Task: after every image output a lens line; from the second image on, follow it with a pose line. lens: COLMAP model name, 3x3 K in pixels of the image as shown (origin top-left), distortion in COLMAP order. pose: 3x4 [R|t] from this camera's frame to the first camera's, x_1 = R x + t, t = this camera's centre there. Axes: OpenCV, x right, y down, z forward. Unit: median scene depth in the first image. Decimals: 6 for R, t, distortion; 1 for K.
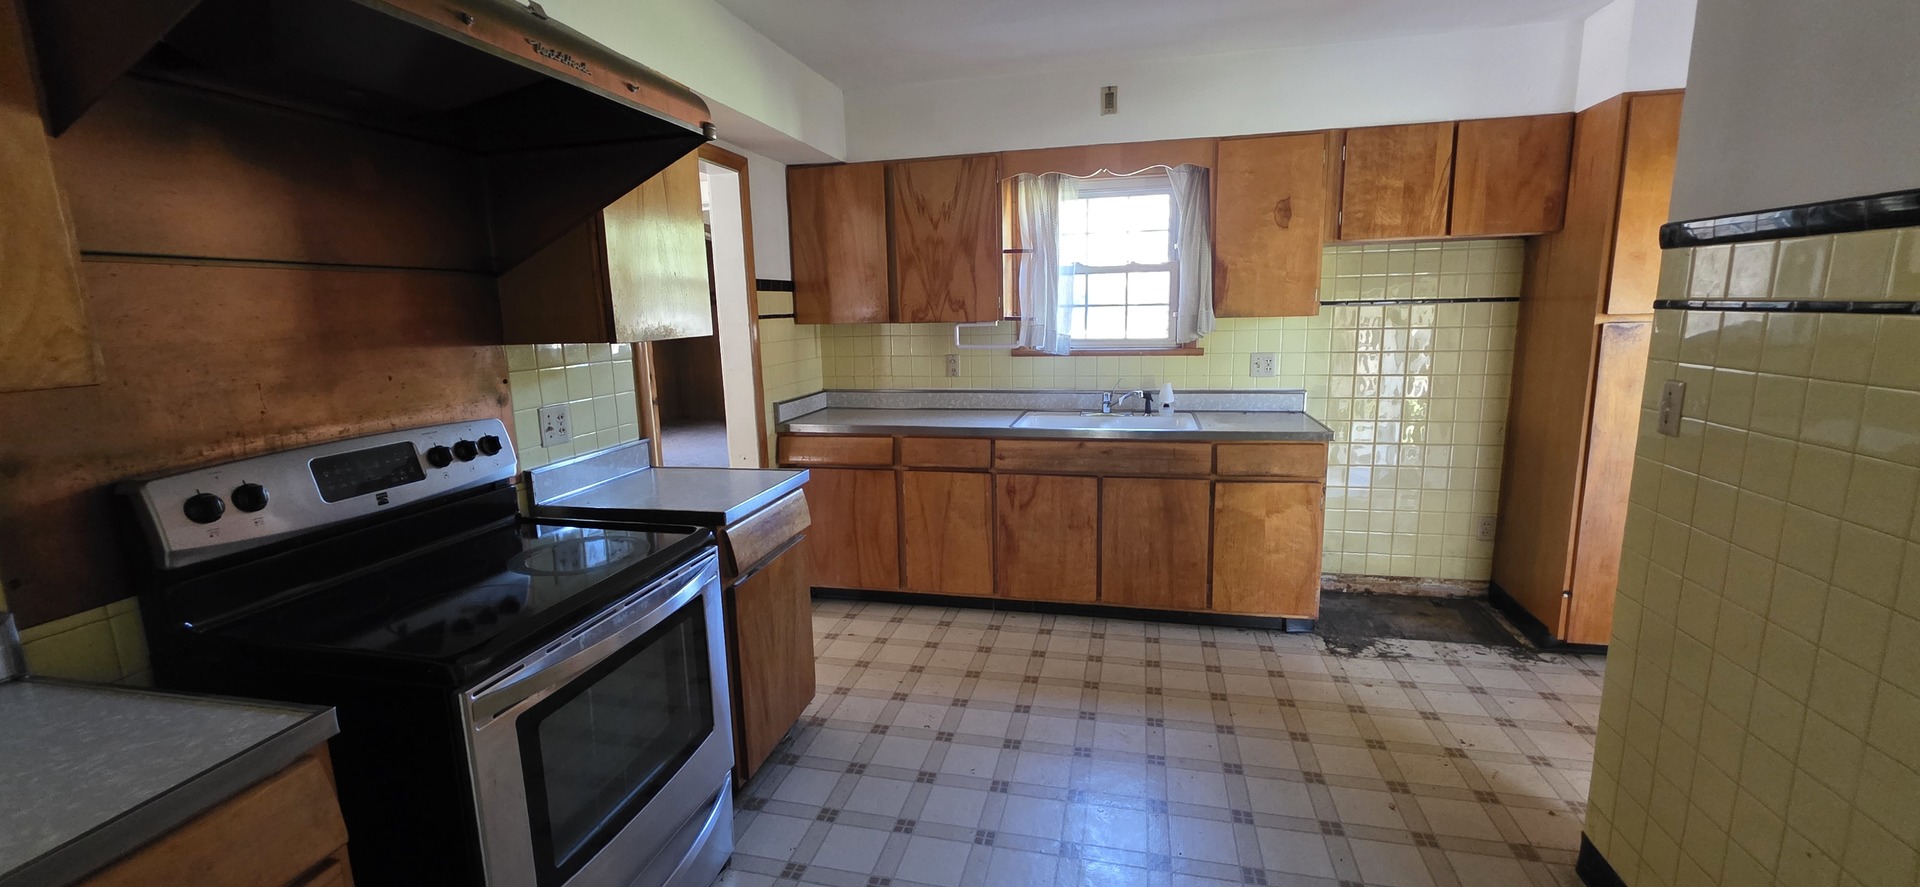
lens RADIAL K [[764.4, 0, 954.0], [0, 764.4, 445.1], [0, 0, 1]] dist [0.000913, -0.000325]
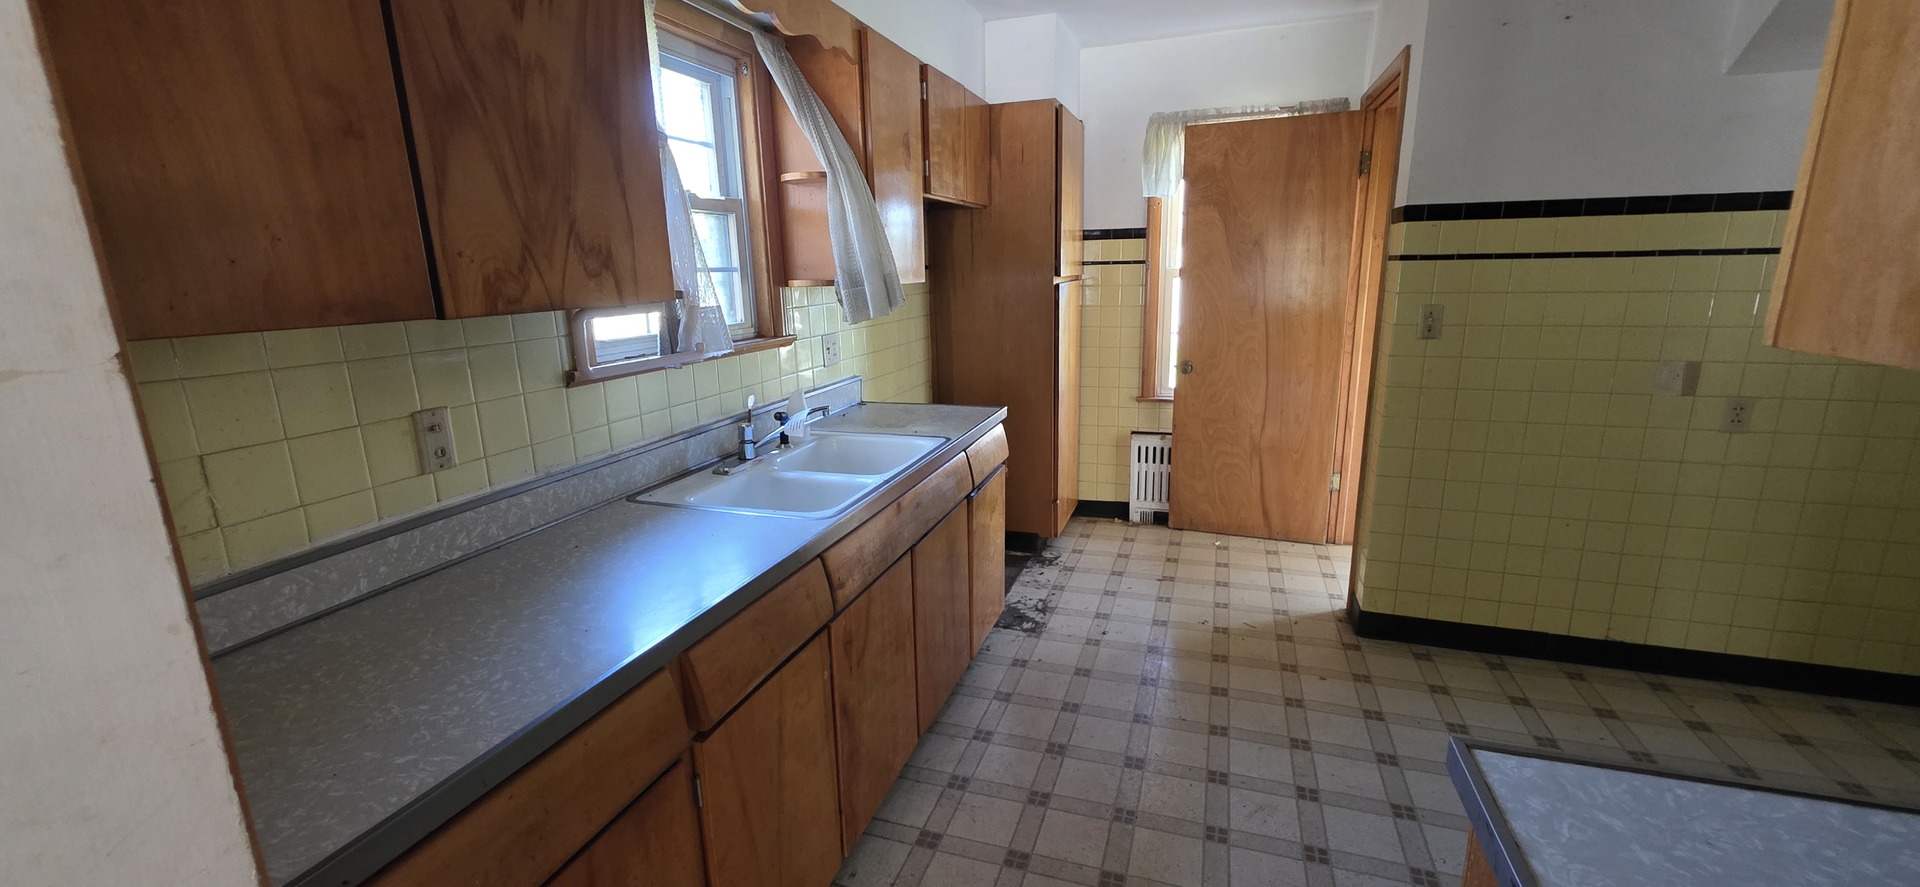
lens RADIAL K [[764.4, 0, 954.0], [0, 764.4, 445.1], [0, 0, 1]] dist [0.000913, -0.000325]
pose [[0.091722, -0.209090, 0.973585, -0.408161], [0.190992, 0.963248, 0.188877, -0.158004], [-0.977297, 0.168623, 0.128286, 0.937465]]
